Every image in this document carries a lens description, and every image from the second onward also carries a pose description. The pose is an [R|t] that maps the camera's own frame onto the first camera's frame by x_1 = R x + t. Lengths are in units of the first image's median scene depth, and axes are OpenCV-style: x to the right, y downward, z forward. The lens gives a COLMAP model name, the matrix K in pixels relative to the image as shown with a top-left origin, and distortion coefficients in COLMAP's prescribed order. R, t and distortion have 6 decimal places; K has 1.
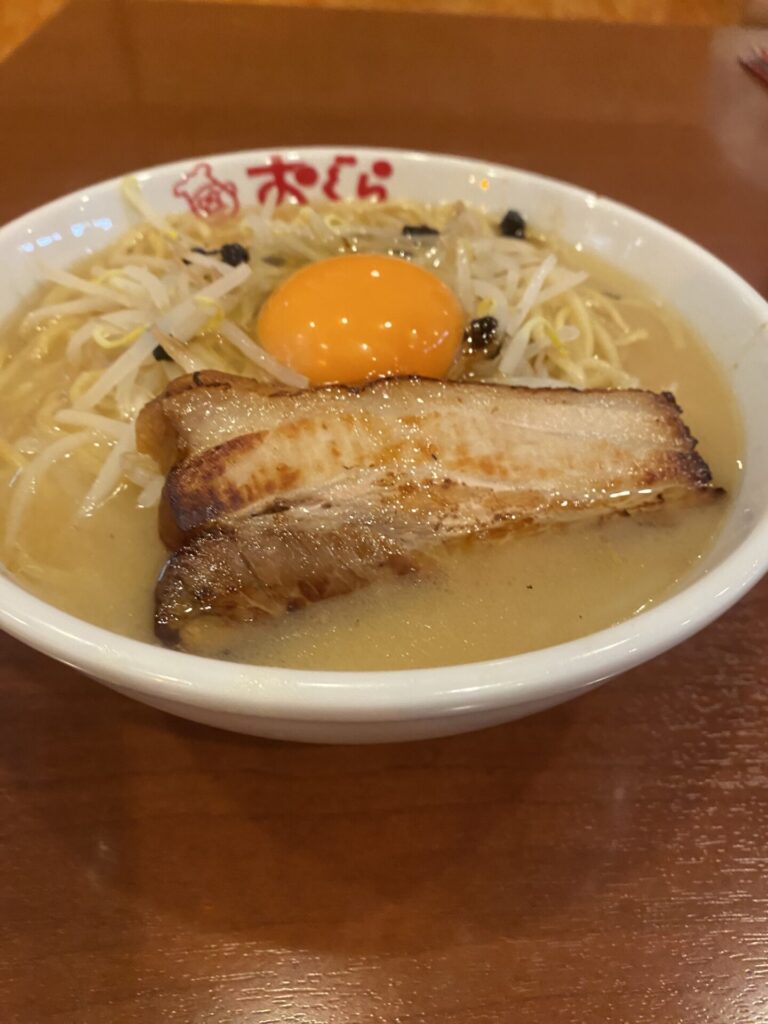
lens RADIAL K [[768.3, 0, 387.9], [0, 768.3, 507.6], [0, 0, 1]] dist [-0.021050, -0.001033]
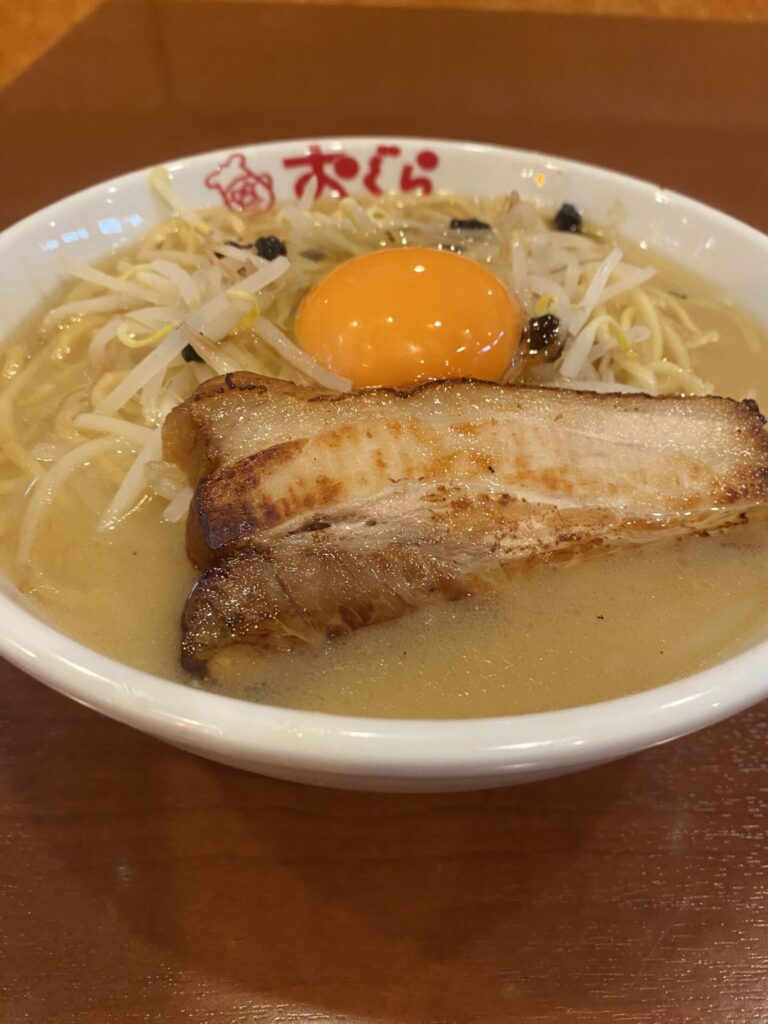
lens RADIAL K [[739.4, 0, 384.0], [0, 739.4, 512.0], [0, 0, 1]] dist [0.001036, -0.040537]
pose [[0.999459, 0.010889, -0.031049, -0.036179], [-0.010955, 0.999938, -0.001980, -0.012765], [0.031026, 0.002319, 0.999516, 0.126606]]
